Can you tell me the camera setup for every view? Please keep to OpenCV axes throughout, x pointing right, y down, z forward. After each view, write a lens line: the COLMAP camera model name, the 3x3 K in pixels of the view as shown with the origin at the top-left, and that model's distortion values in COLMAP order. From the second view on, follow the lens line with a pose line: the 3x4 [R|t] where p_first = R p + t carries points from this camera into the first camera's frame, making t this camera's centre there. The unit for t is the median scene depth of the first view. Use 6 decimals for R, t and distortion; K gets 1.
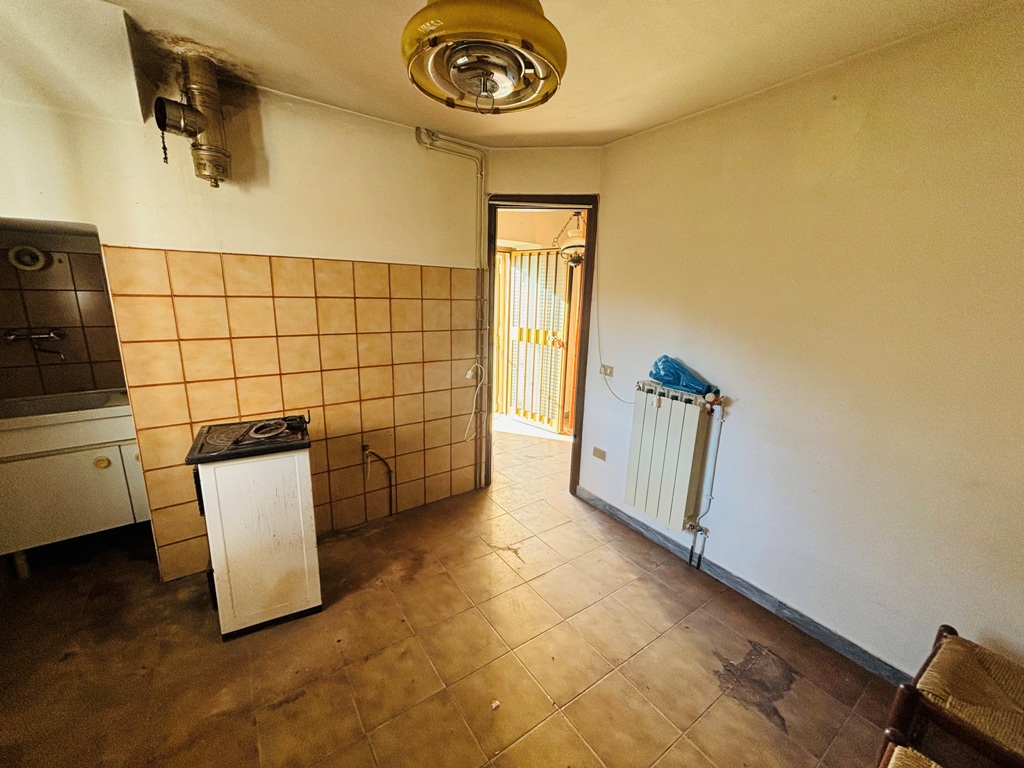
lens RADIAL K [[413.3, 0, 511.9], [0, 413.3, 382.4], [0, 0, 1]] dist [-0.000734, 0.000621]
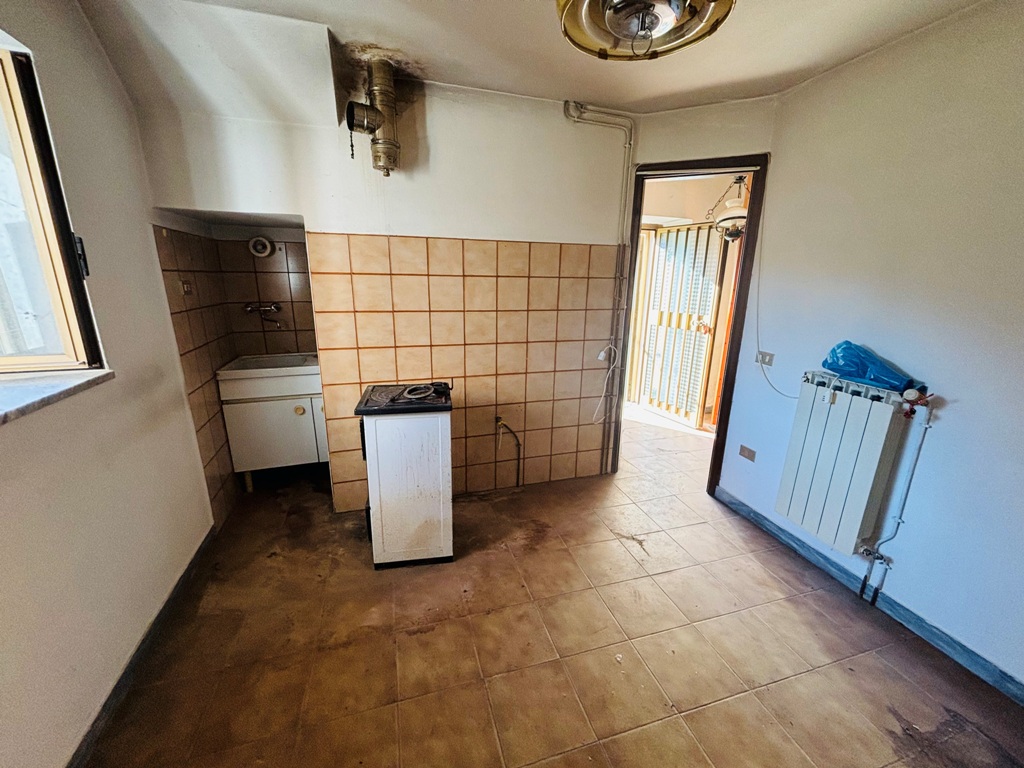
lens RADIAL K [[413.3, 0, 511.4], [0, 413.3, 382.3], [0, 0, 1]] dist [-0.000734, 0.000621]
pose [[0.948777, 0.066071, -0.308959, -0.003264], [-0.057659, 0.997677, 0.036291, 0.028225], [0.310639, -0.016618, 0.950383, 0.011966]]
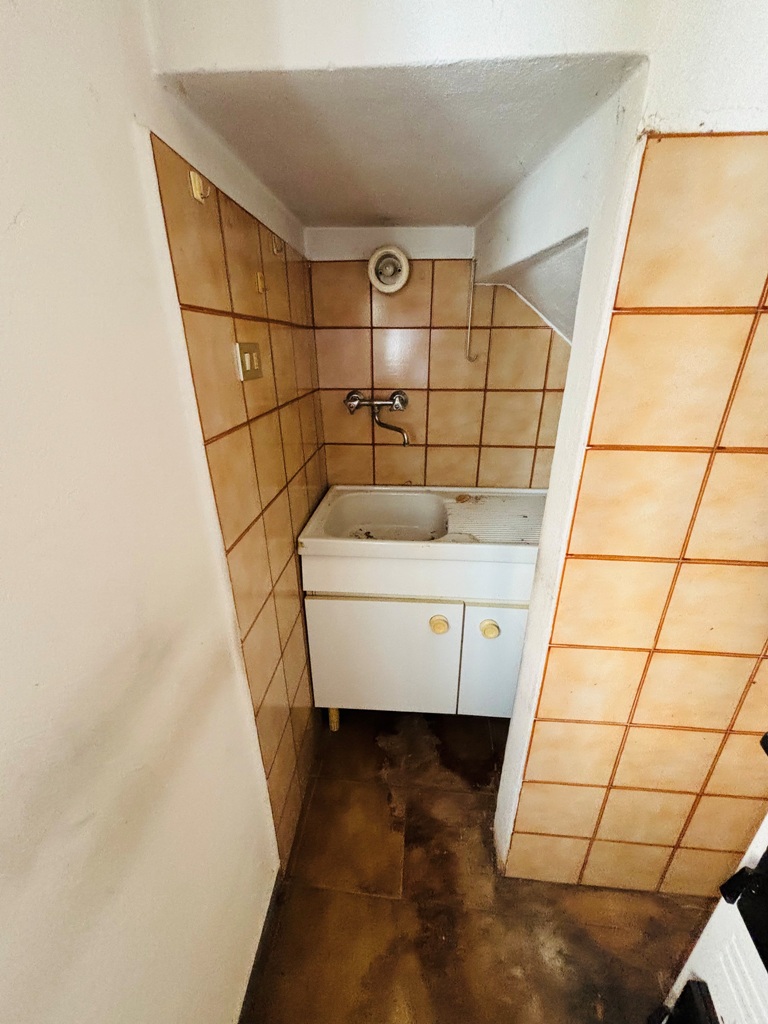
lens RADIAL K [[413.3, 0, 392.7], [0, 413.3, 509.4], [0, 0, 1]] dist [-0.000734, 0.000621]
pose [[0.765275, 0.218443, -0.605505, -0.729107], [-0.125599, 0.973251, 0.192372, -0.078515], [0.631331, -0.071166, 0.772241, 0.513765]]
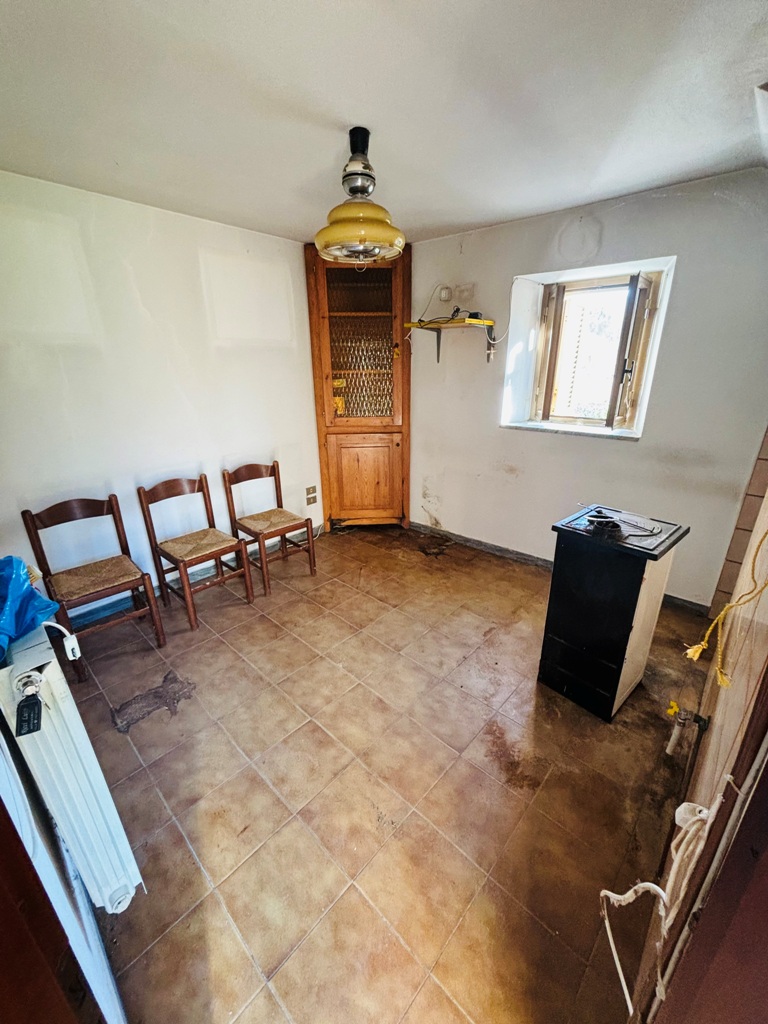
lens RADIAL K [[413.3, 0, 383.8], [0, 413.3, 517.5], [0, 0, 1]] dist [-0.000734, 0.000621]
pose [[-0.980756, 0.058035, -0.186415, 0.104200], [-0.053726, 0.837715, 0.543458, -0.342552], [0.187702, 0.543015, -0.818476, 1.452167]]
